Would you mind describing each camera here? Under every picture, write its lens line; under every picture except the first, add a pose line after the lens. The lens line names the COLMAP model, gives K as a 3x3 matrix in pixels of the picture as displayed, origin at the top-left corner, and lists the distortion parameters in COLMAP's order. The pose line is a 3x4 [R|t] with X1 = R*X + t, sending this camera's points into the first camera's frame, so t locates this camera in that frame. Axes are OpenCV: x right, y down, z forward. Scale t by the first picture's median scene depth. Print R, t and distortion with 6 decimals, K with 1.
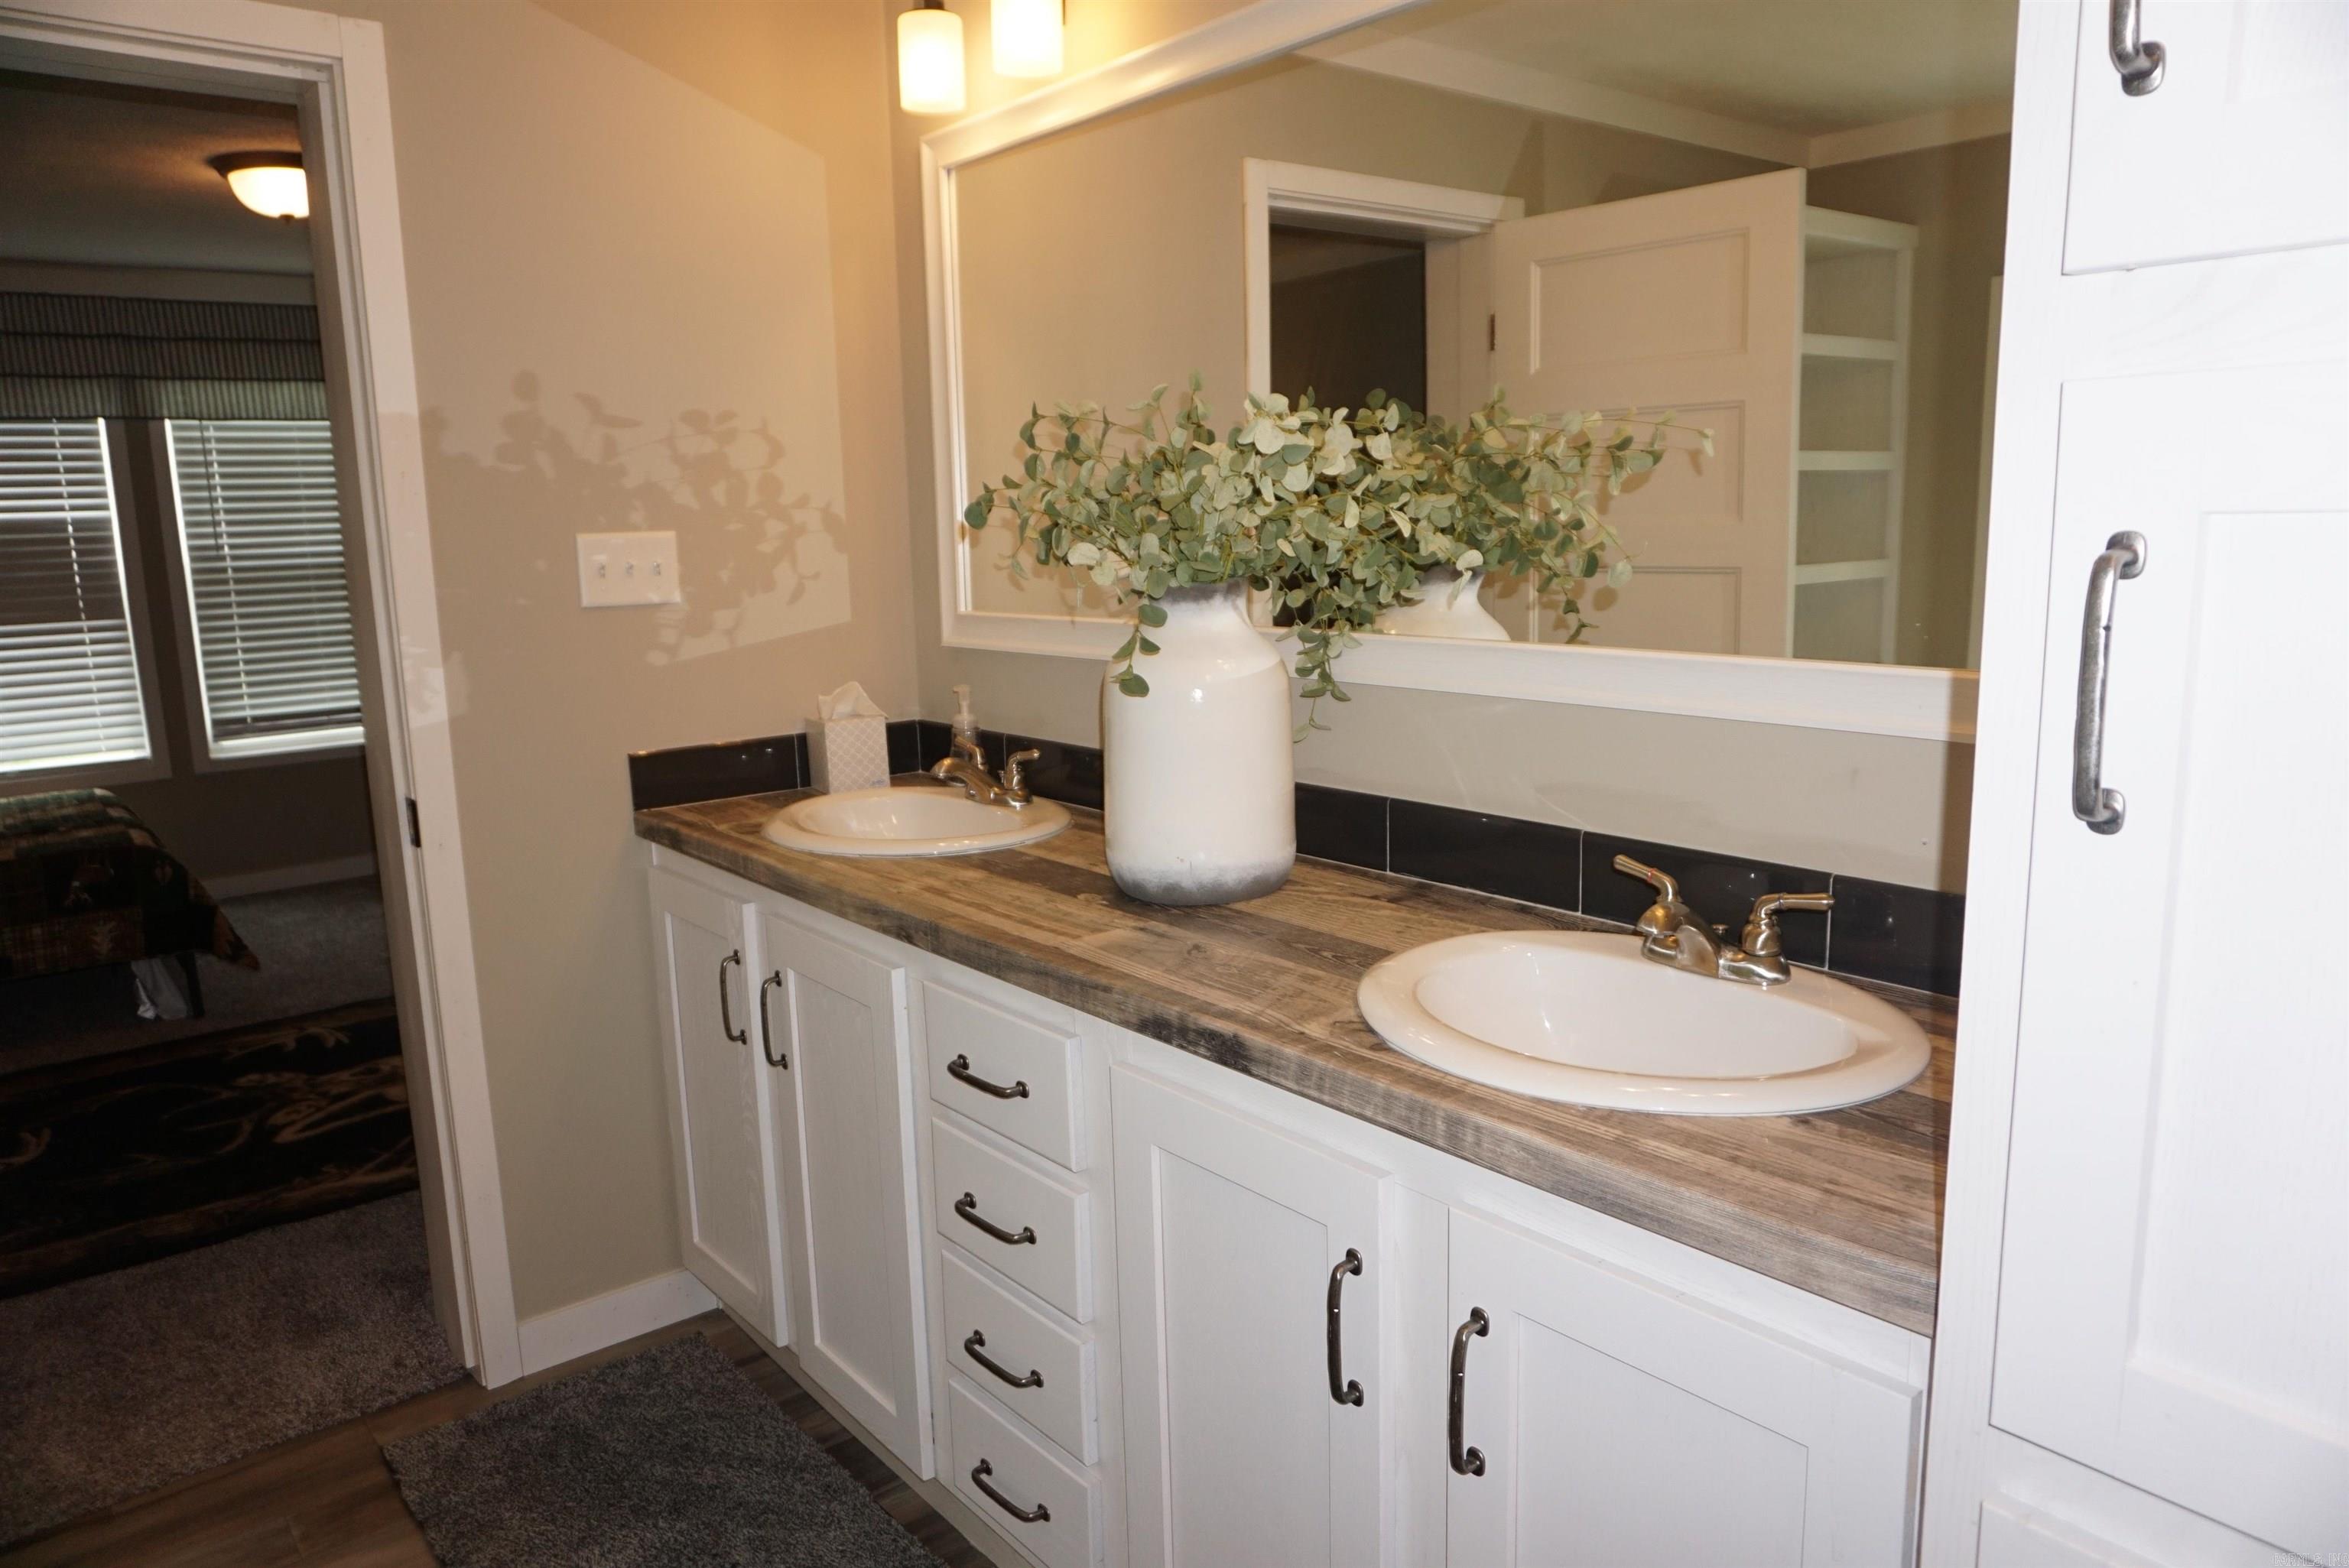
lens RADIAL K [[1567.7, 0, 1174.5], [0, 1567.7, 784.0], [0, 0, 1]] dist [-0.050332, 0.033305]
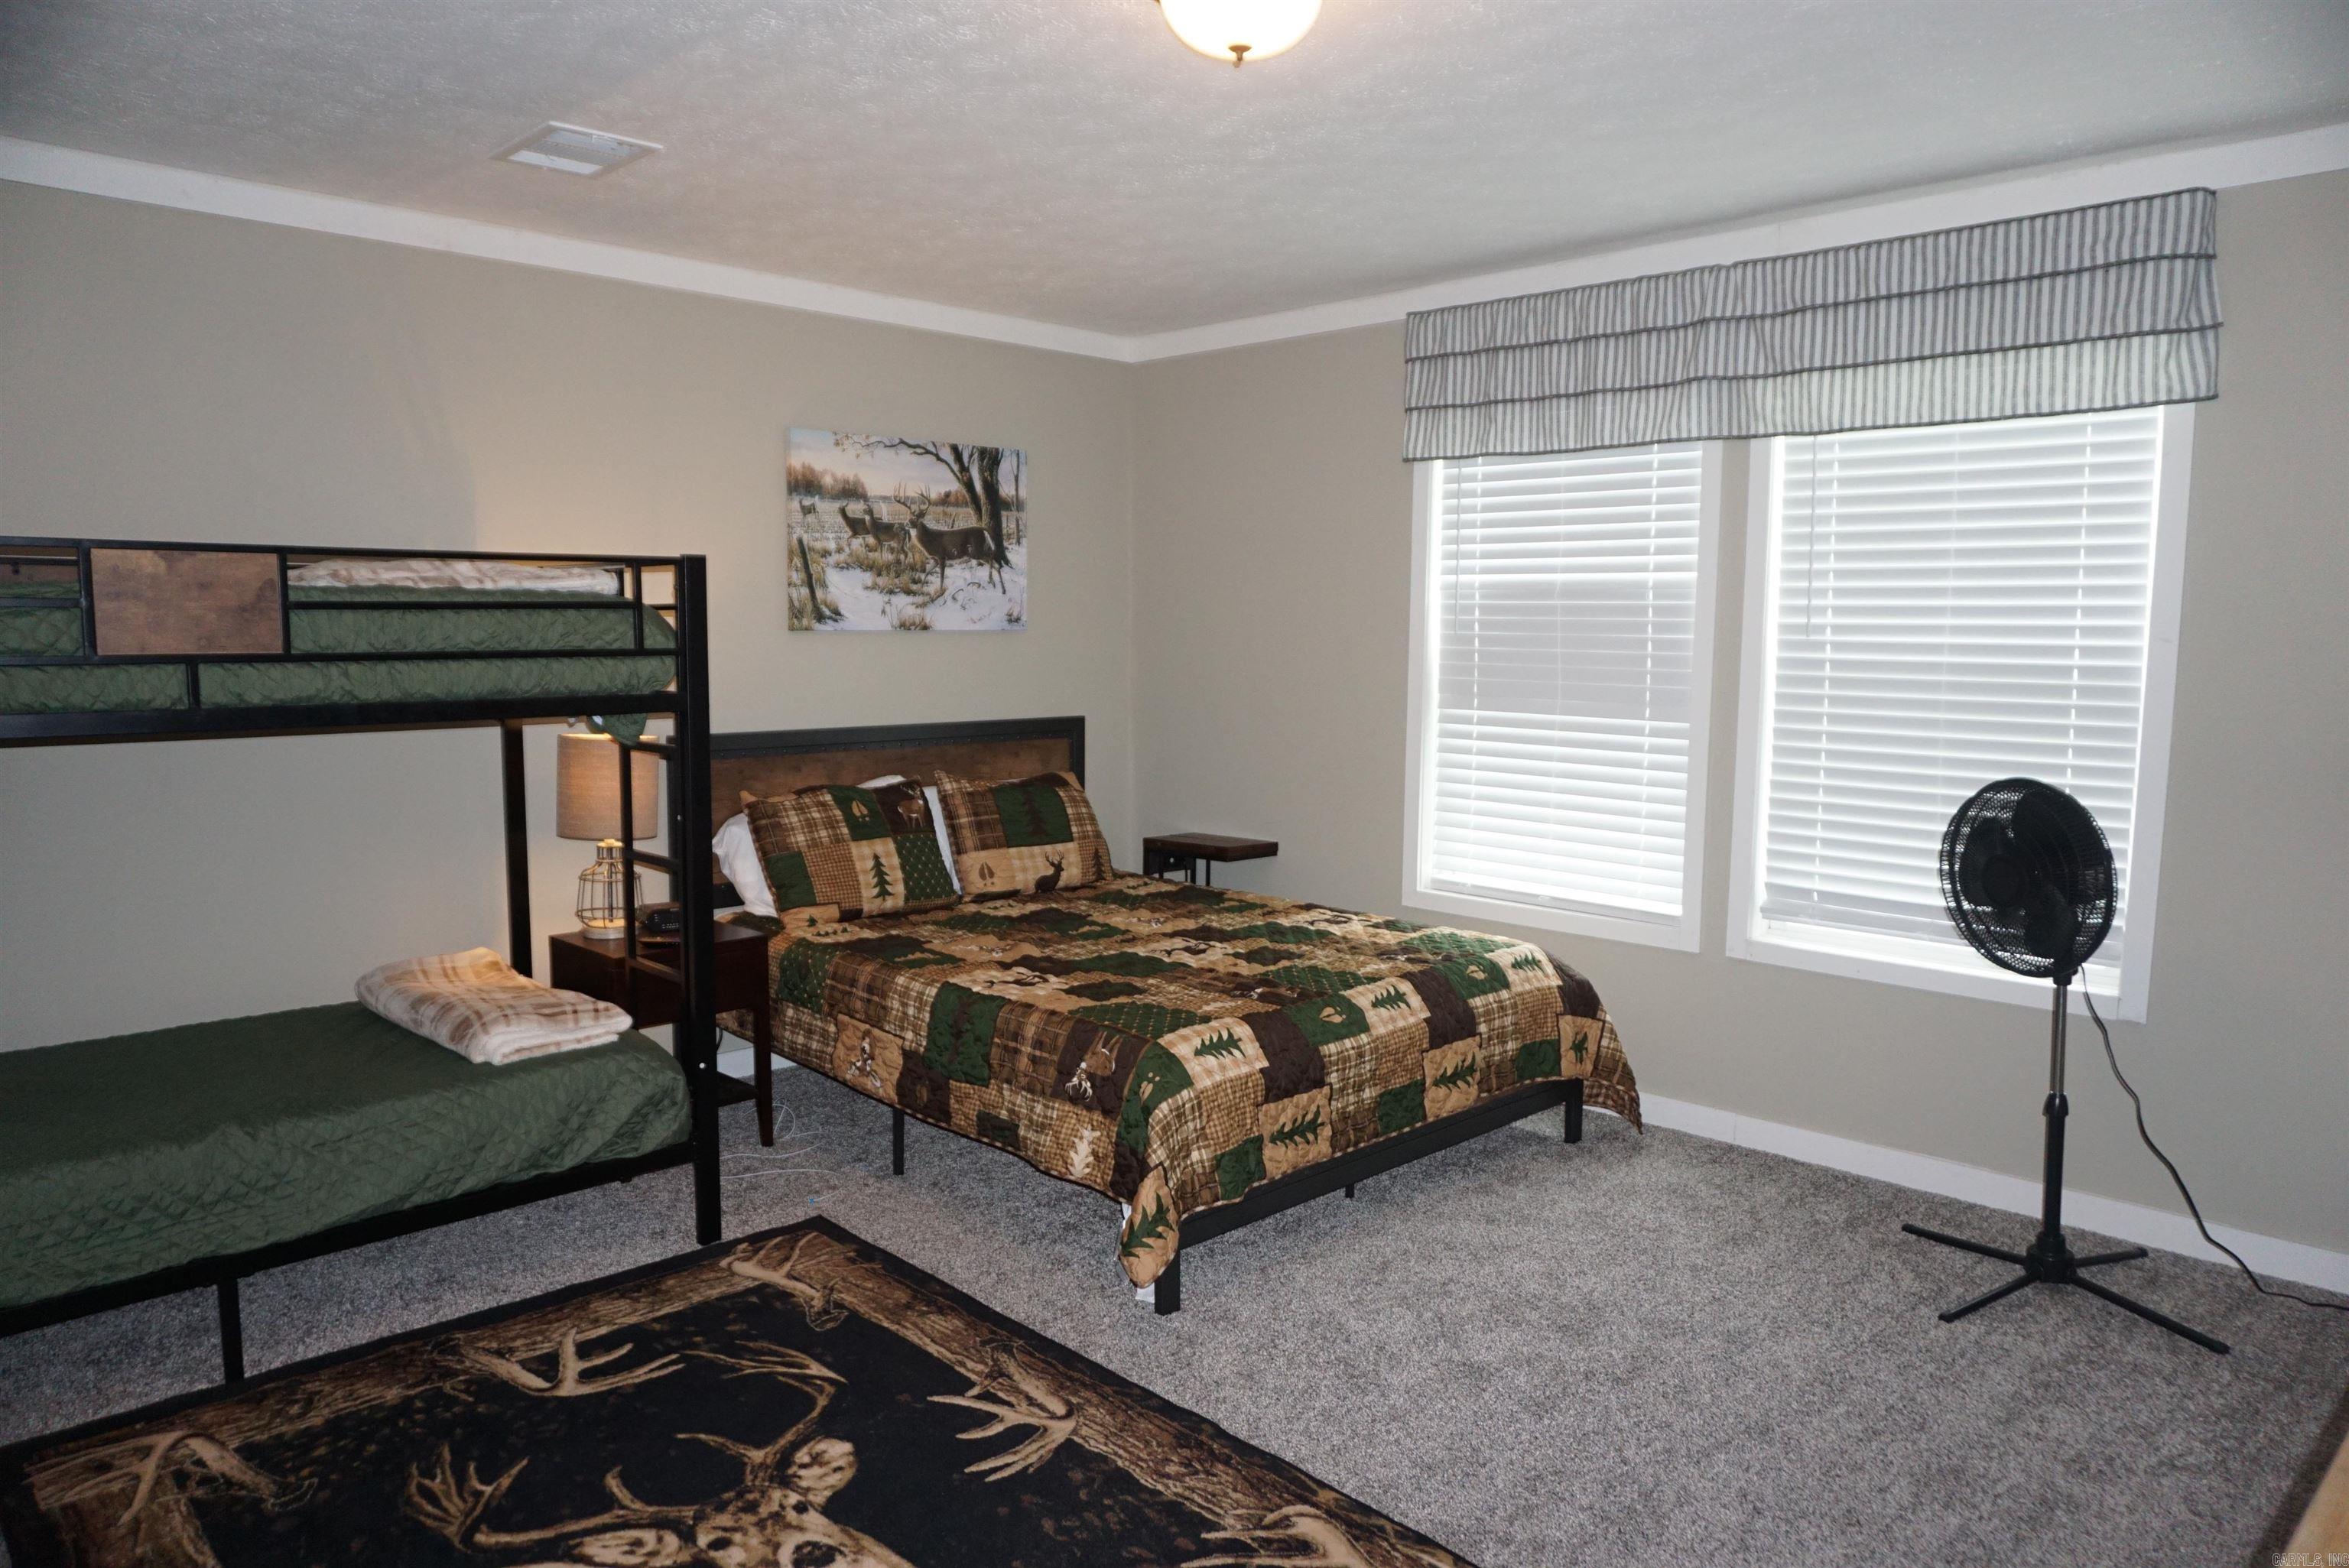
lens RADIAL K [[1577.2, 0, 1180.0], [0, 1577.2, 792.7], [0, 0, 1]] dist [-0.044370, 0.030743]
pose [[0.096872, 0.141098, -0.985245, 0.020751], [-0.181197, 0.975858, 0.121938, -0.257747], [0.978664, 0.166711, 0.120100, 1.463764]]
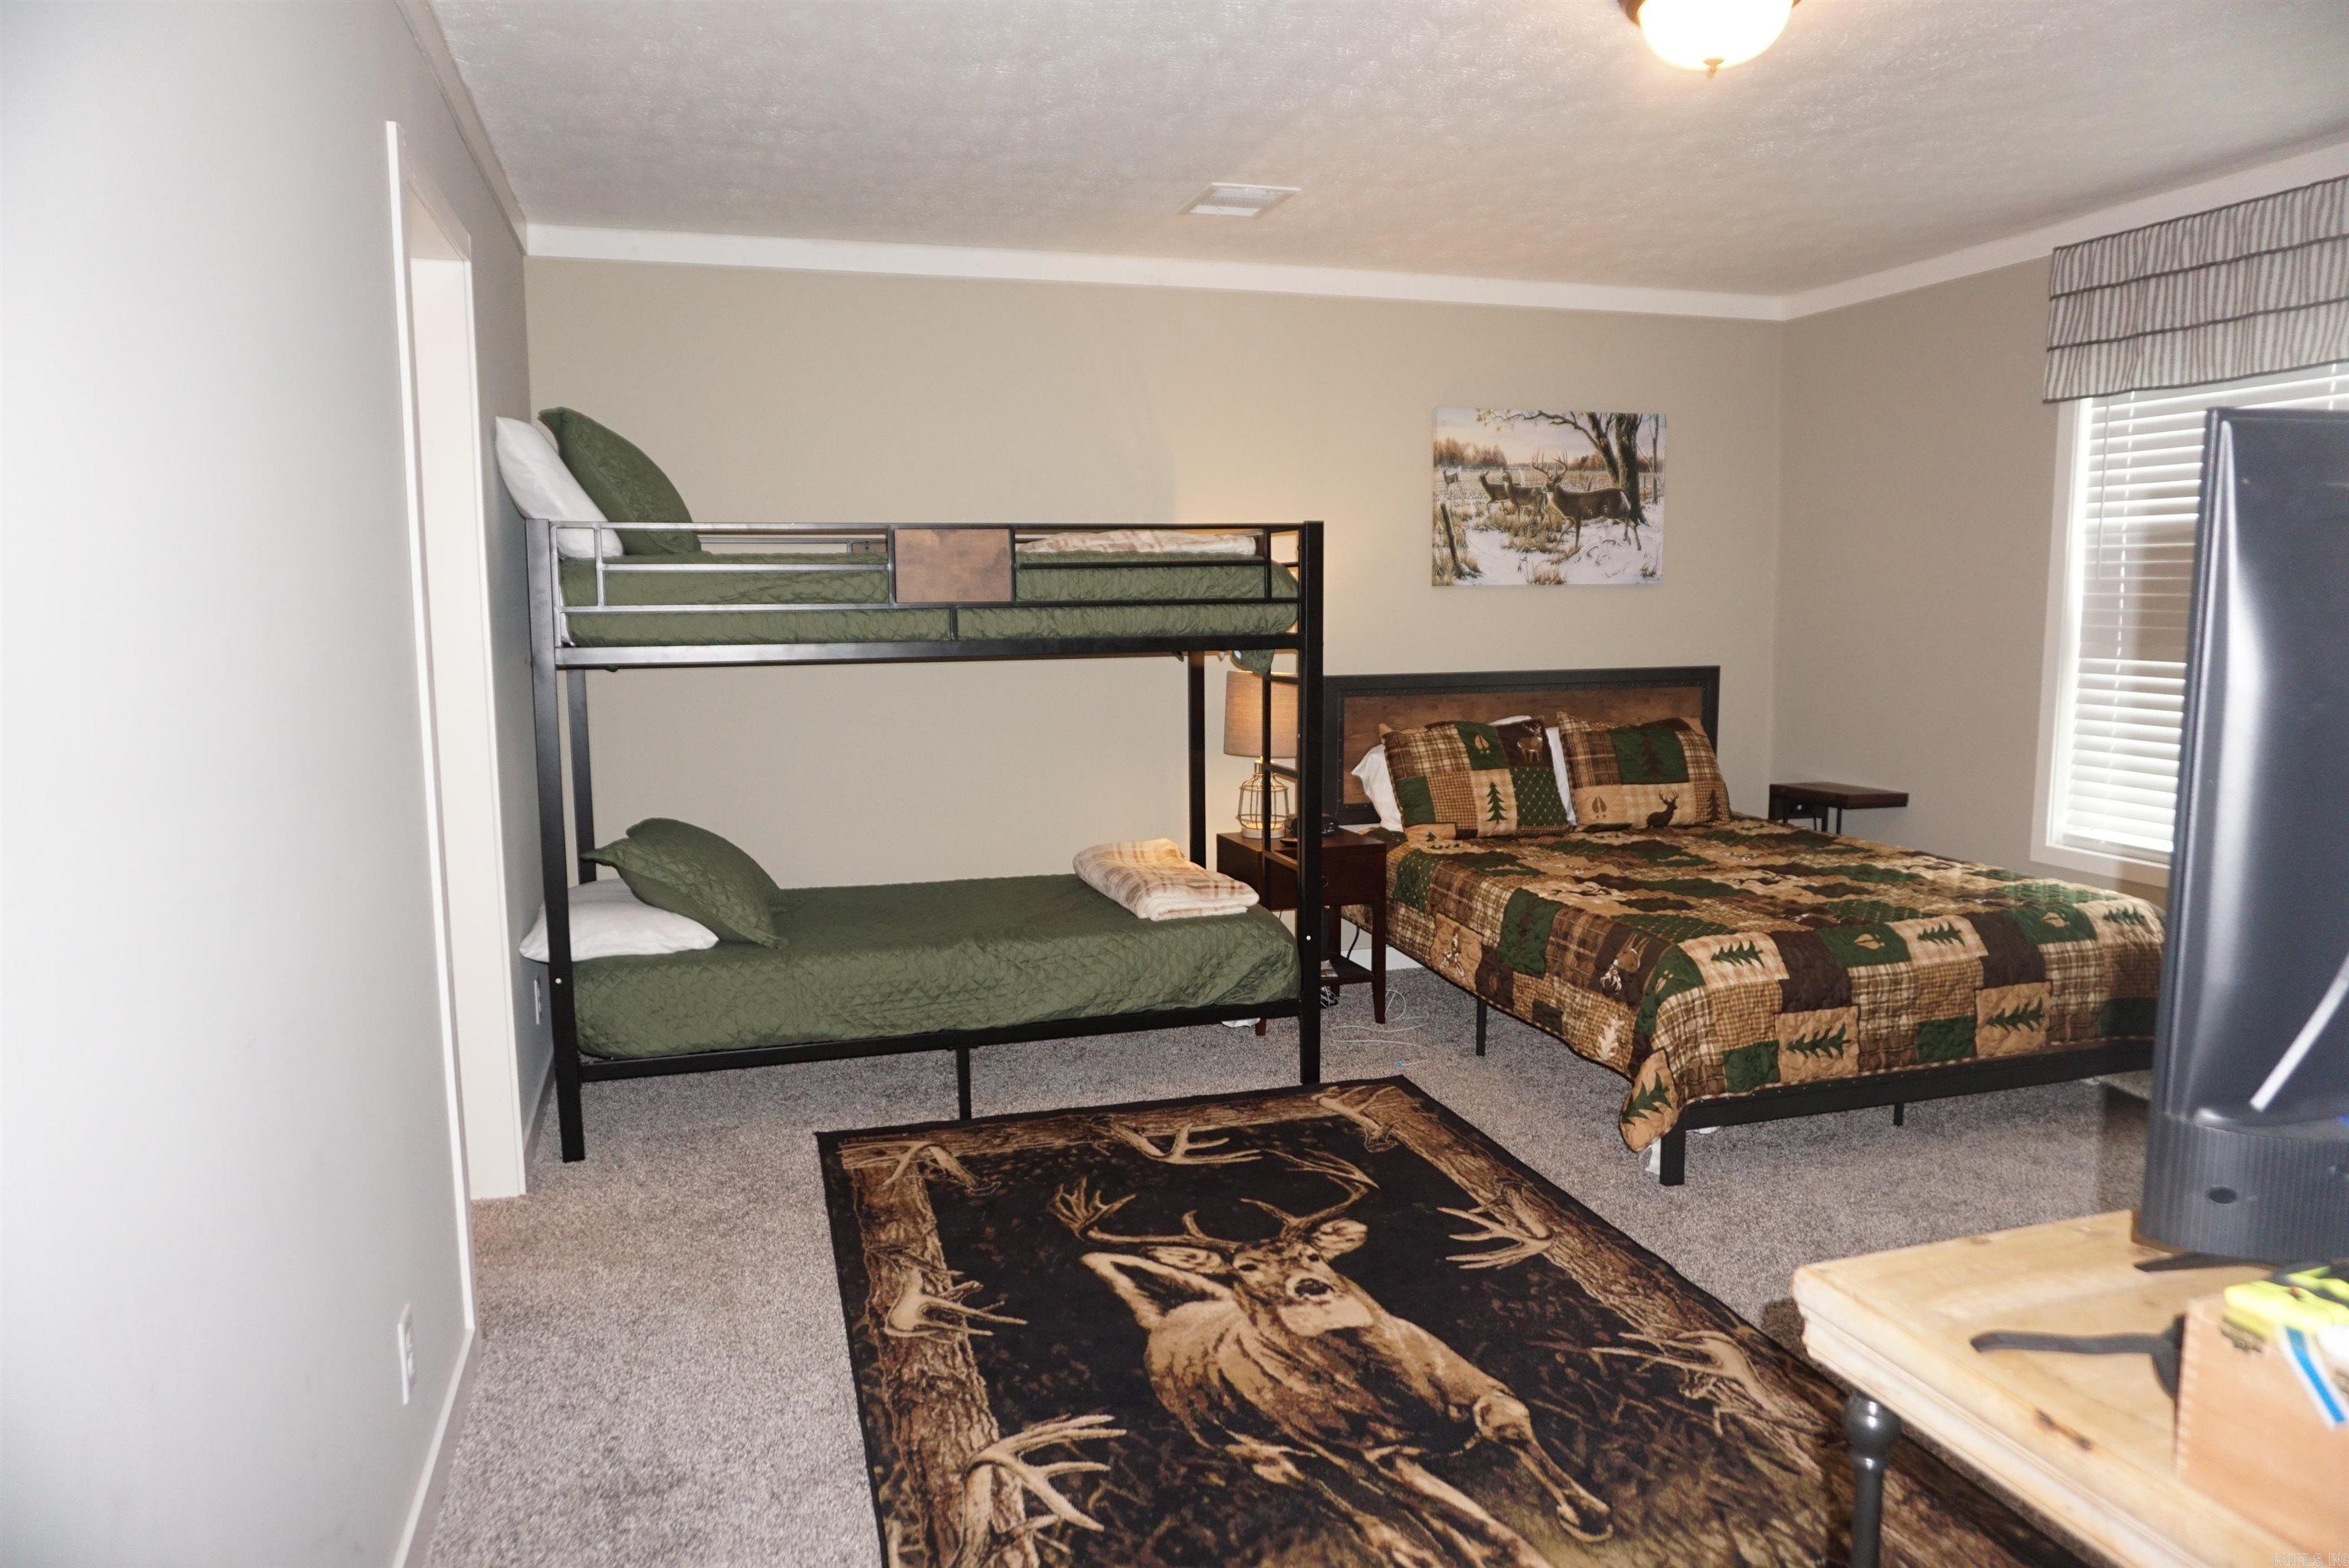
lens RADIAL K [[1577.2, 0, 1180.0], [0, 1577.2, 792.7], [0, 0, 1]] dist [-0.044370, 0.030743]
pose [[-0.373422, 0.154643, -0.914681, 0.215935], [-0.137417, 0.965908, 0.219404, -0.282307], [0.917427, 0.207623, -0.339440, 1.653238]]
